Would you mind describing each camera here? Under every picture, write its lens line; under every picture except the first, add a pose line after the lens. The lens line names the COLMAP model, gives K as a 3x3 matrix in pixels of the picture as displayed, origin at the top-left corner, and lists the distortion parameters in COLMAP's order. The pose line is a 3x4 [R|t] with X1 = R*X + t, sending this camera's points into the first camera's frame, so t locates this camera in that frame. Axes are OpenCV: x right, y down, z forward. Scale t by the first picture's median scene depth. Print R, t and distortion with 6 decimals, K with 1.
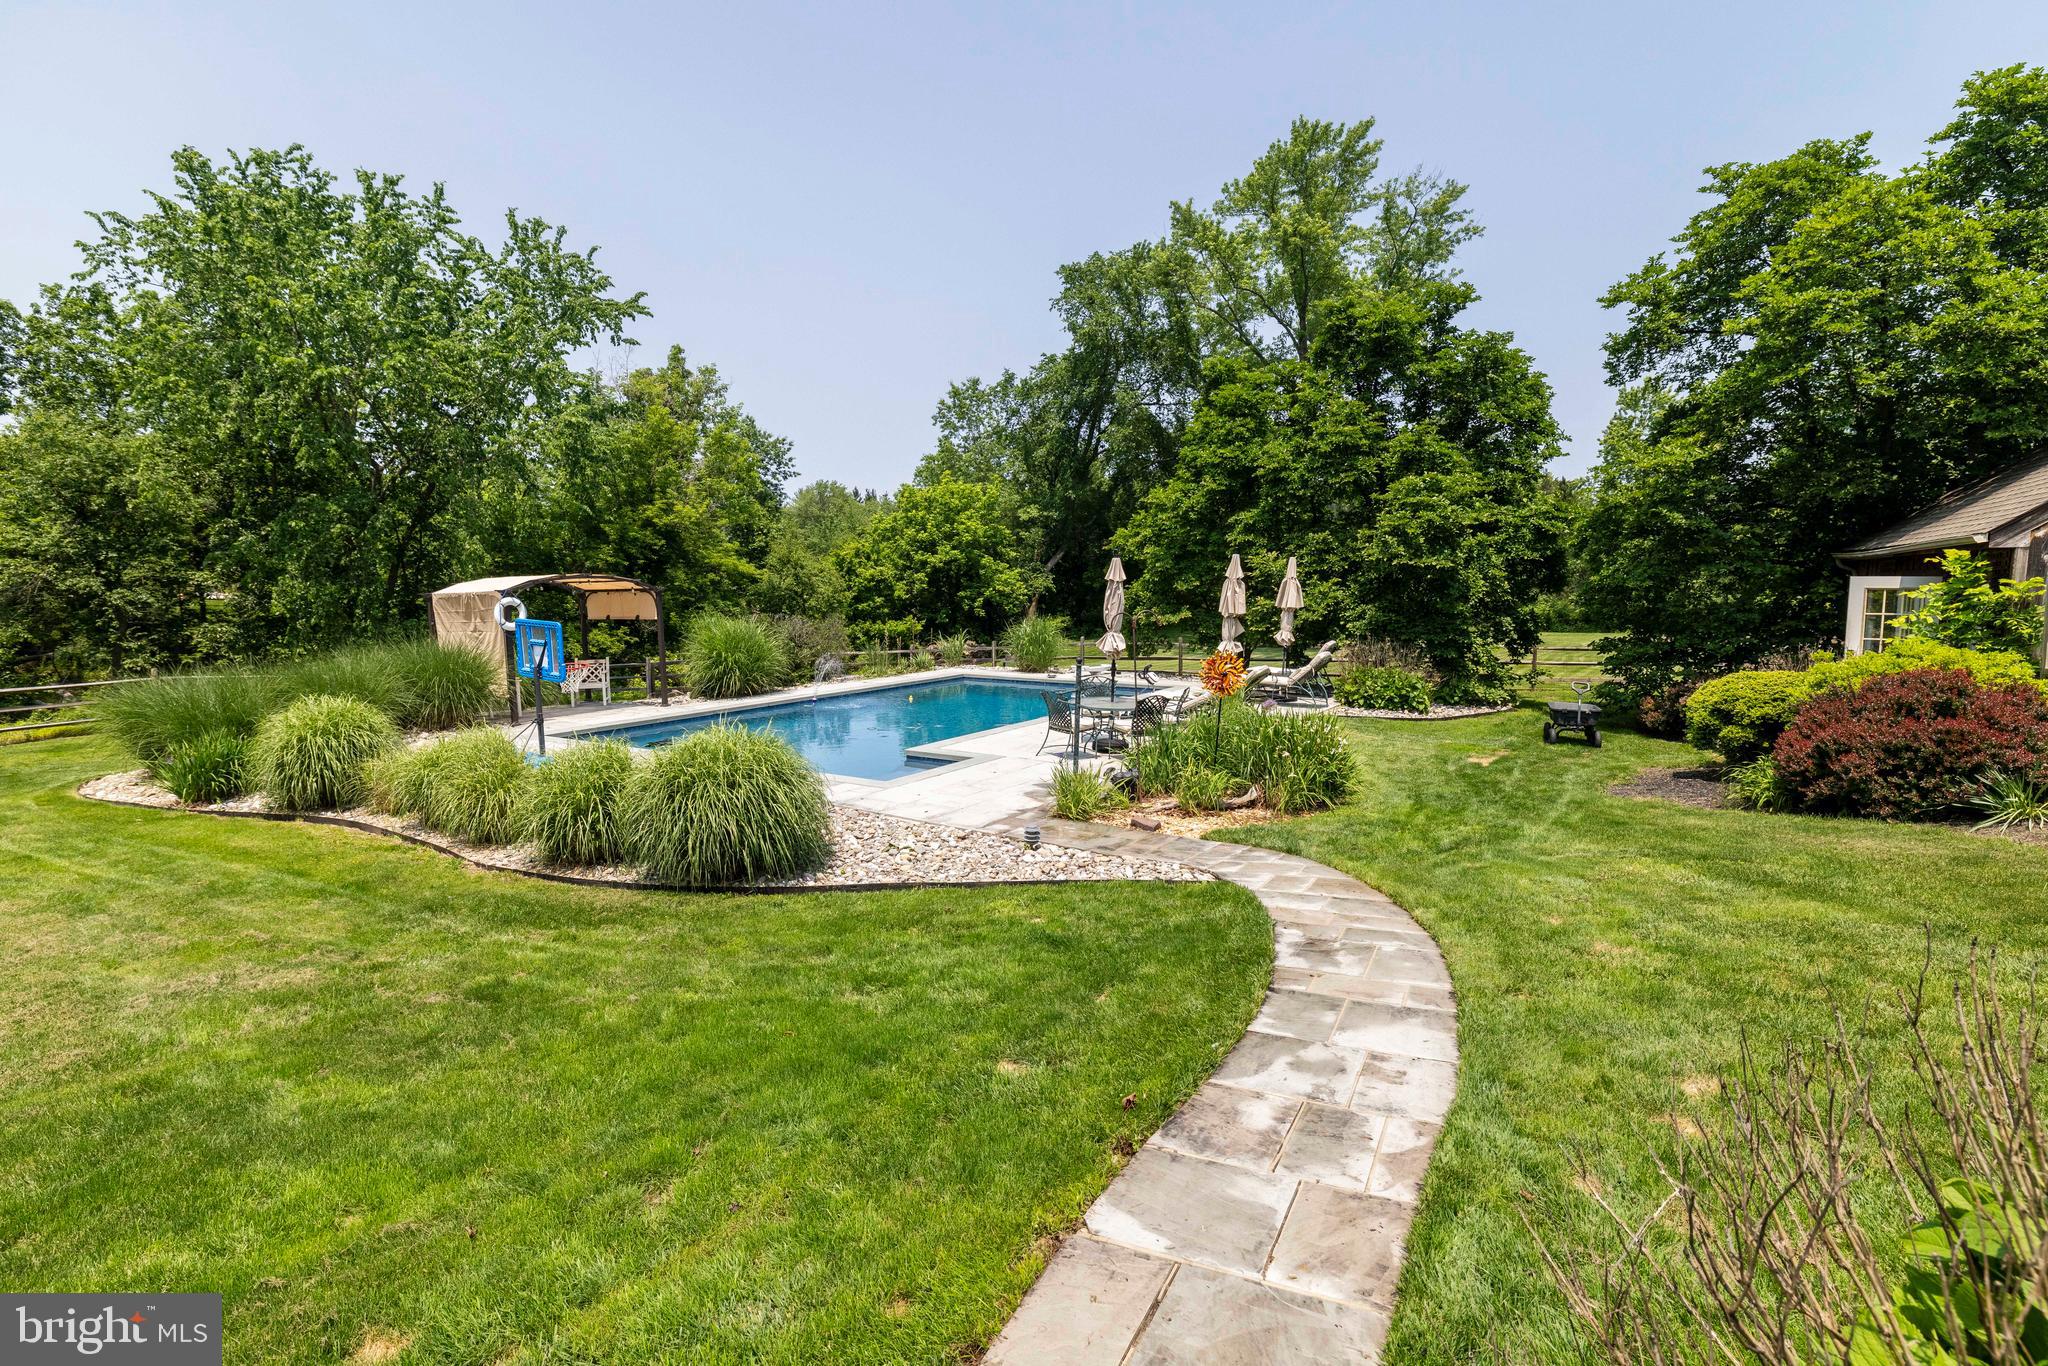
lens RADIAL K [[1044.7, 0, 1024.0], [0, 1044.7, 683.0], [0, 0, 1]] dist [0.002712, 0.000503]
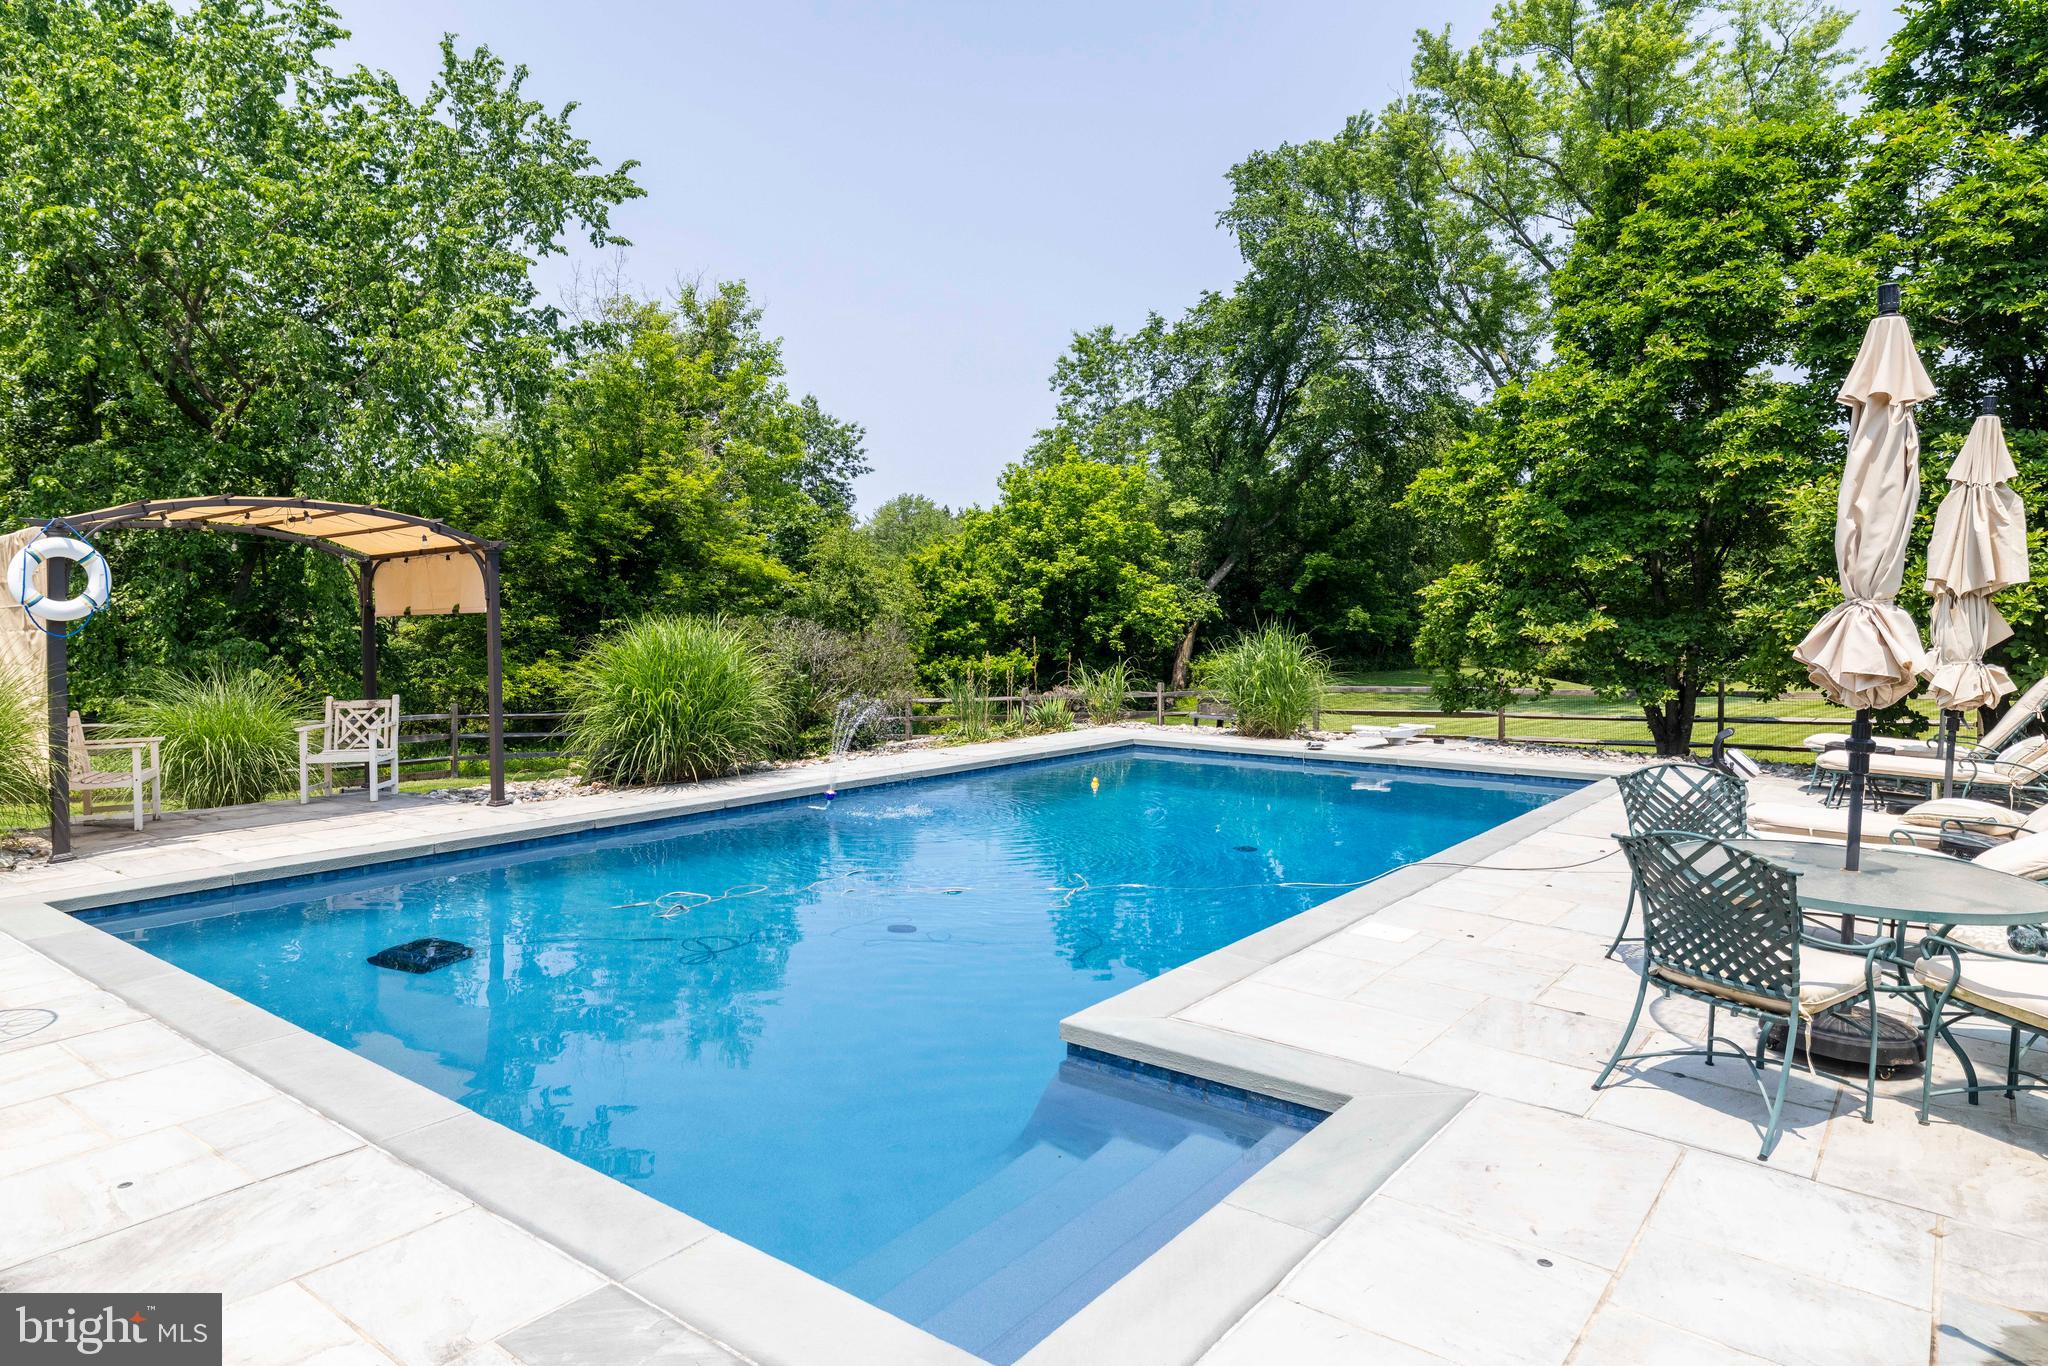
lens RADIAL K [[1267.5, 0, 996.1], [0, 1267.5, 678.3], [0, 0, 1]] dist [-0.002100, -0.000277]
pose [[0.993005, 0.009934, -0.117651, -0.023486], [-0.015921, 0.998619, -0.050061, -0.002847], [0.116991, 0.051584, 0.991792, 0.165151]]
